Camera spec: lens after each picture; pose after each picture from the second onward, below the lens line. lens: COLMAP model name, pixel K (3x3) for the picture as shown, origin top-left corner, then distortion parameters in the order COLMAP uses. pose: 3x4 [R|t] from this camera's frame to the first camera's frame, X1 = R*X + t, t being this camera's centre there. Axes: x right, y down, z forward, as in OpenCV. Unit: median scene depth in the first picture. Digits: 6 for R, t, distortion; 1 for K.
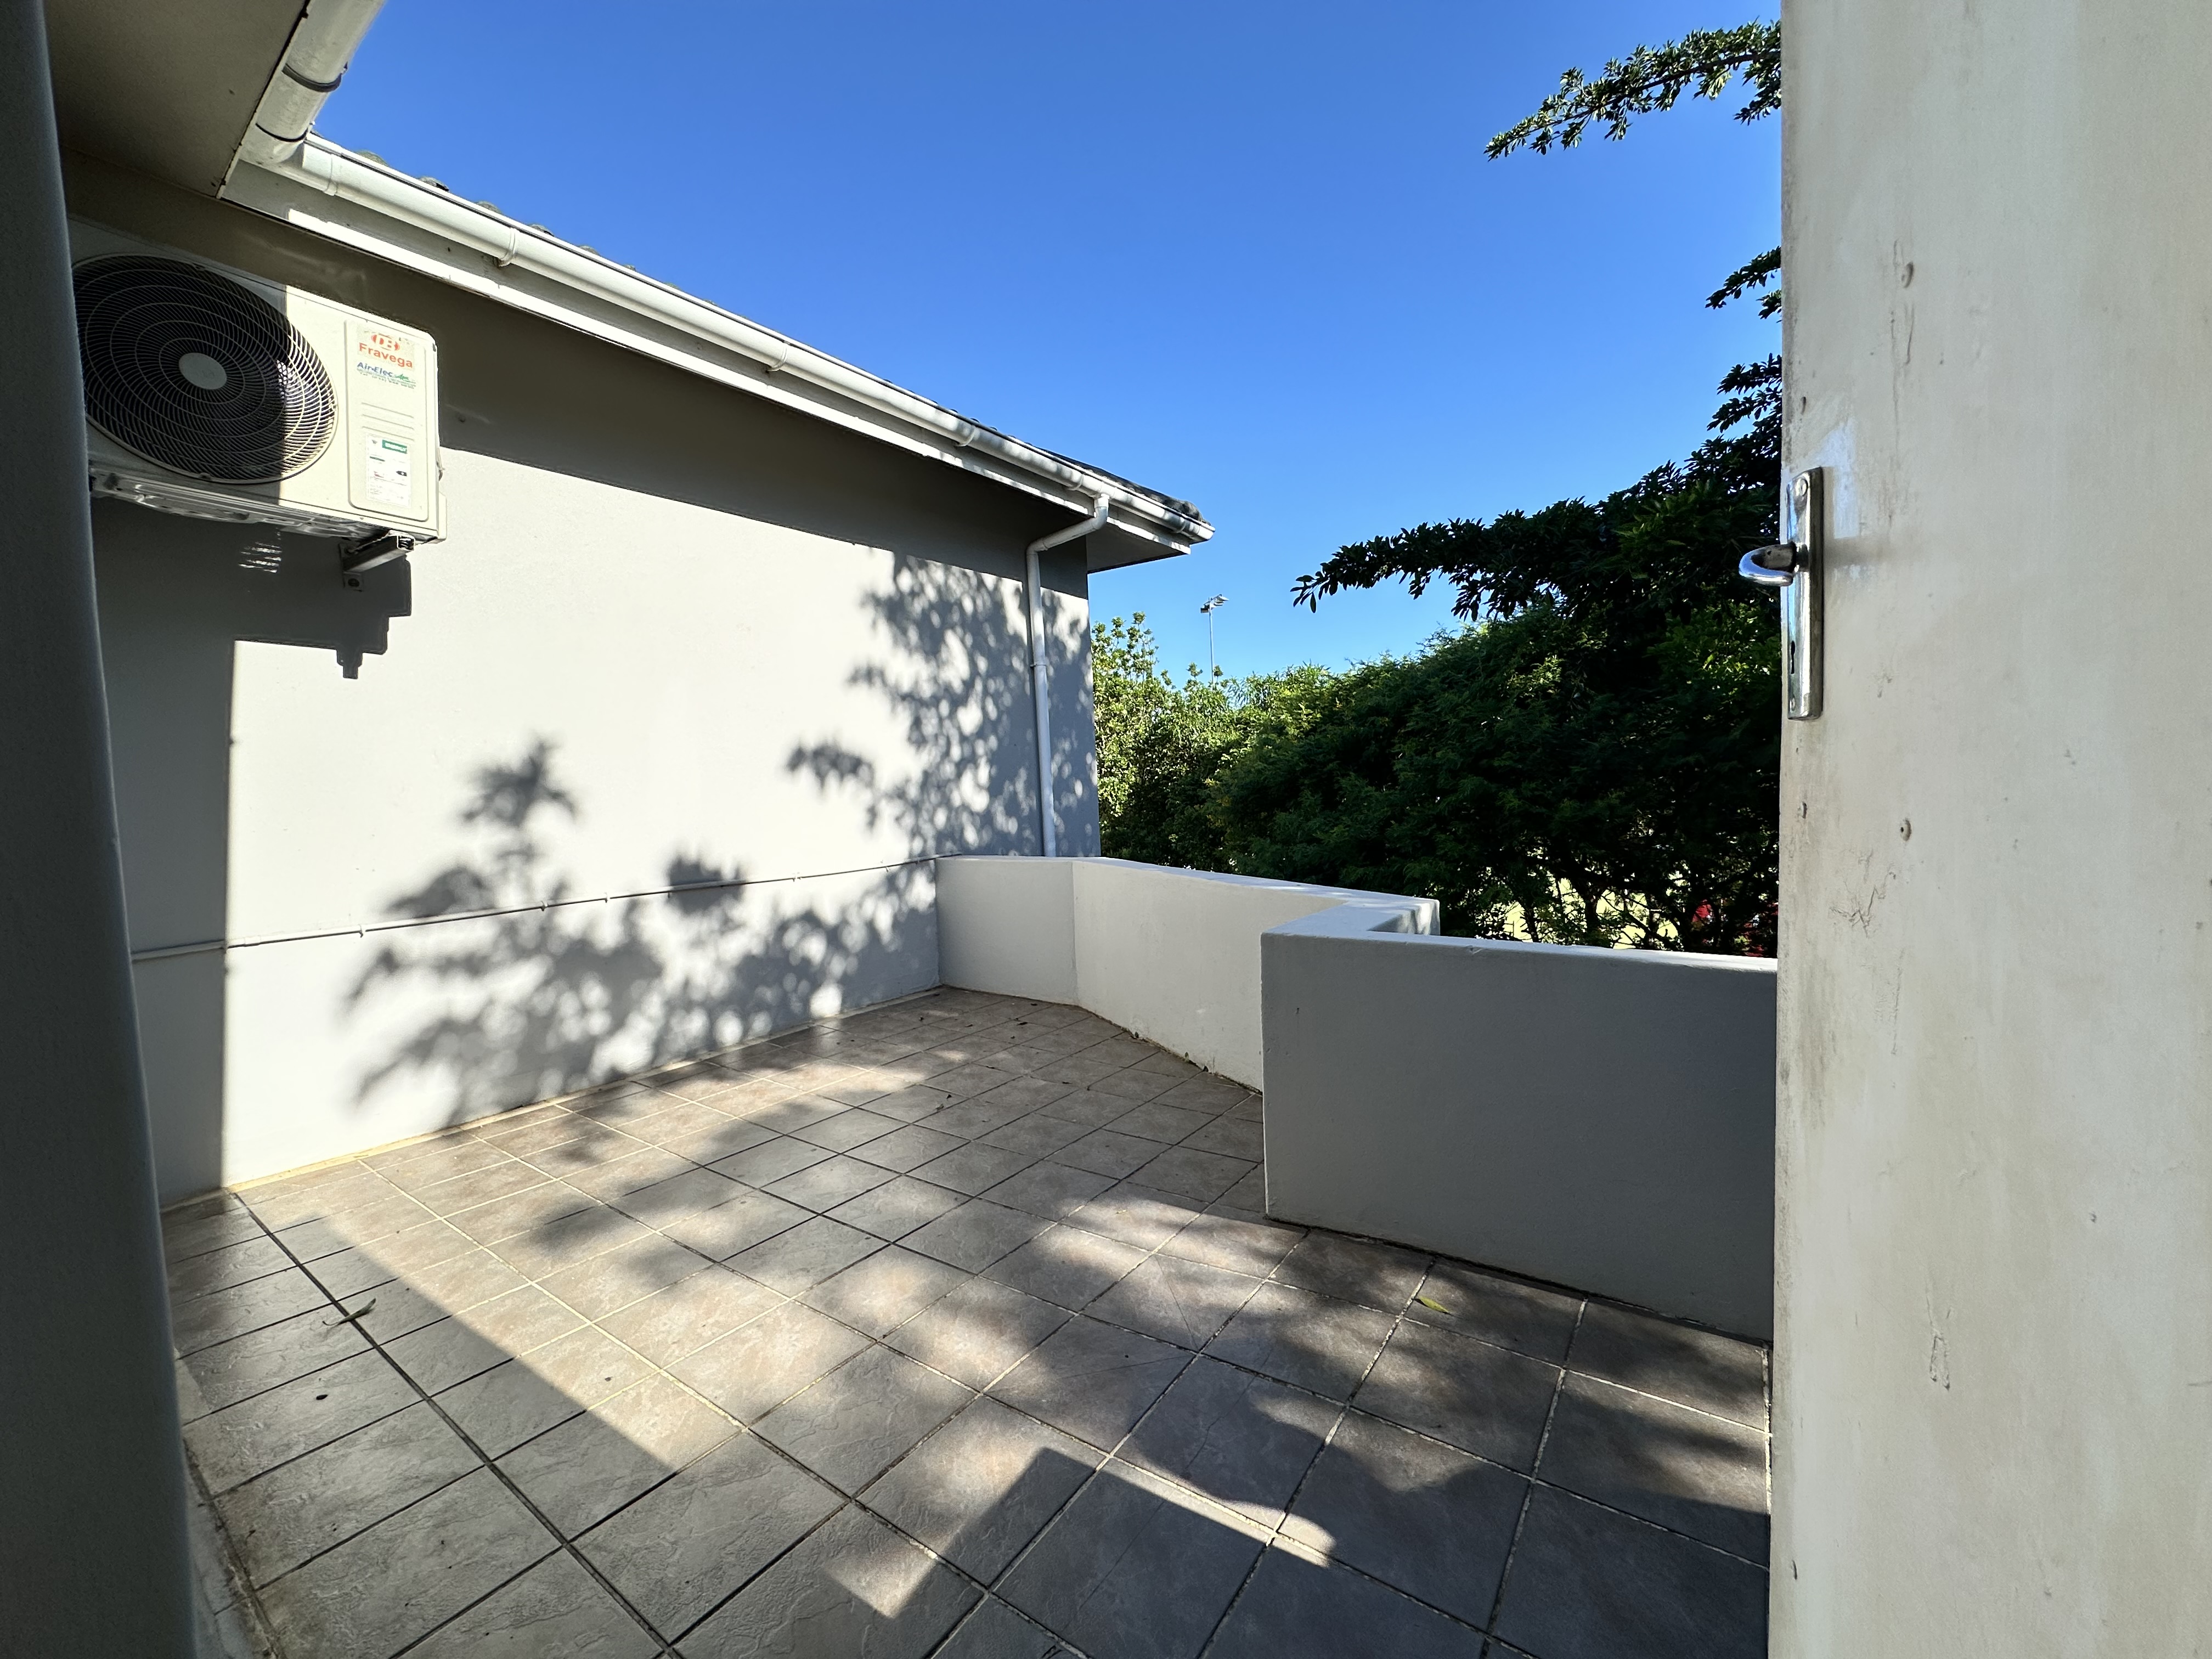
lens RADIAL K [[883.7, 0, 1103.9], [0, 883.7, 829.9], [0, 0, 1]] dist [-0.001004, -0.000140]
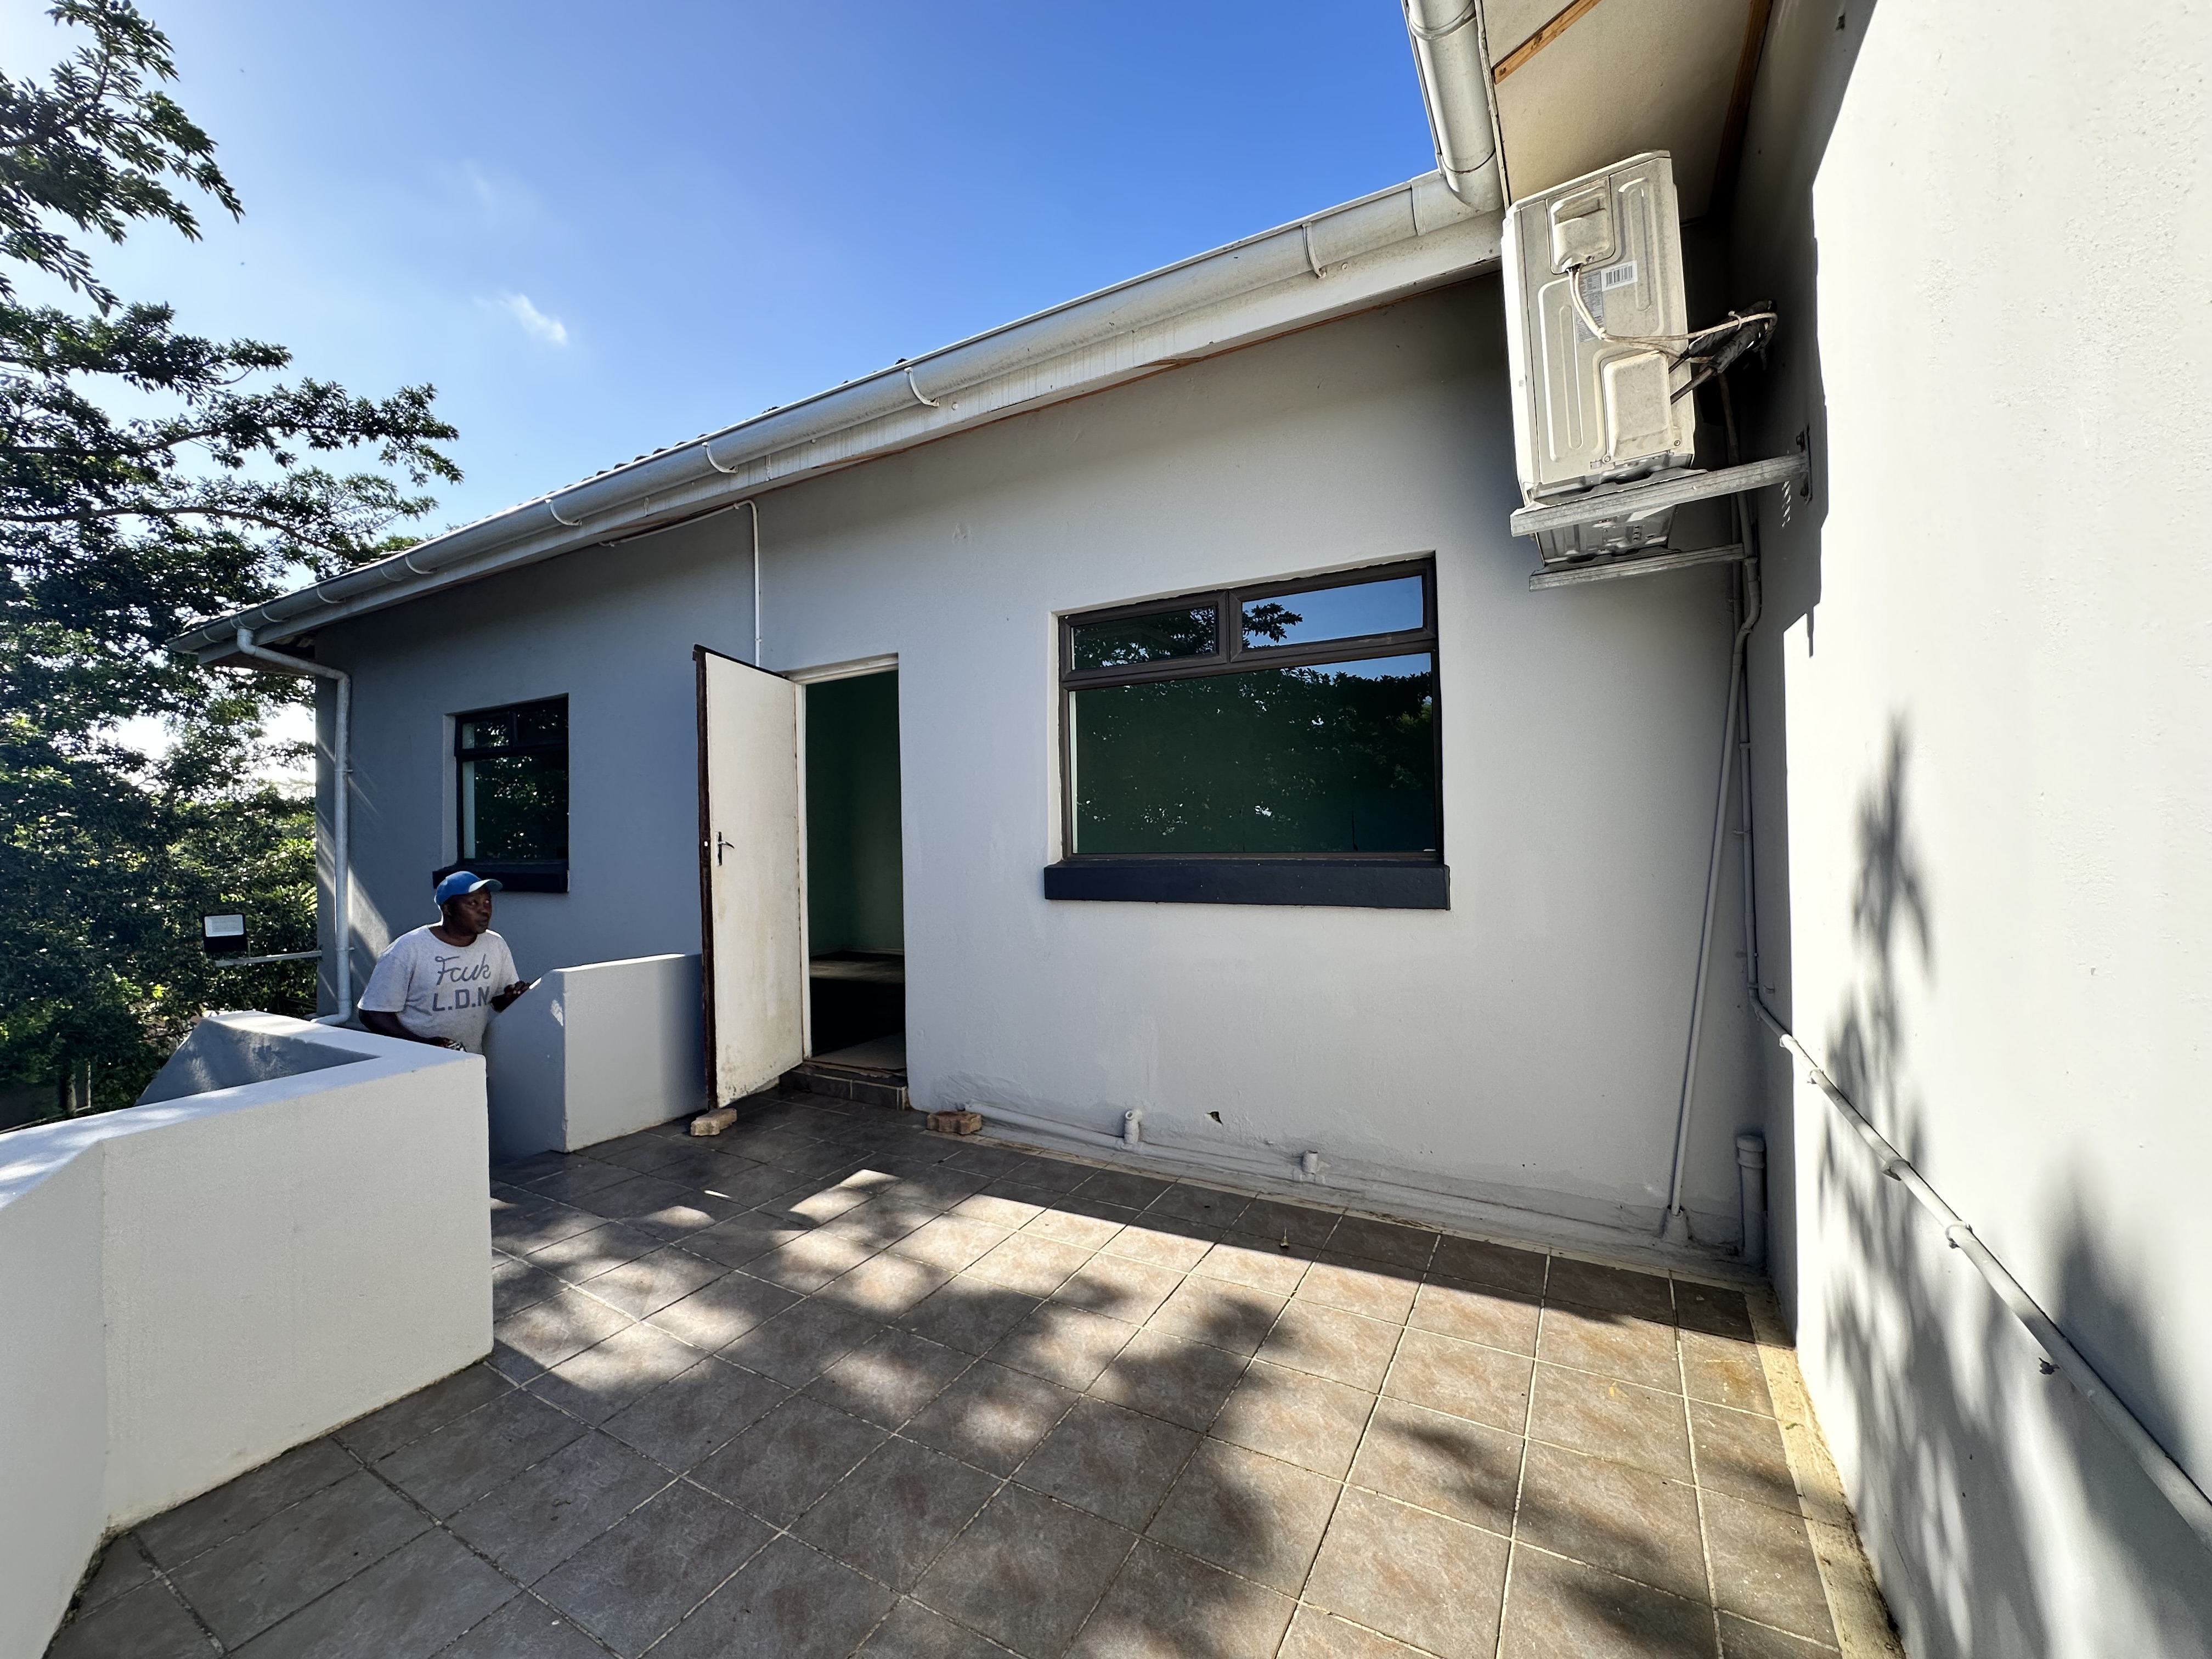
lens RADIAL K [[883.7, 0, 1103.9], [0, 883.7, 813.8], [0, 0, 1]] dist [-0.001004, -0.000140]
pose [[-0.992733, 0.057458, -0.105738, -0.418107], [0.054953, 0.998138, 0.026461, -0.142814], [0.107062, 0.020458, -0.994042, 2.078665]]
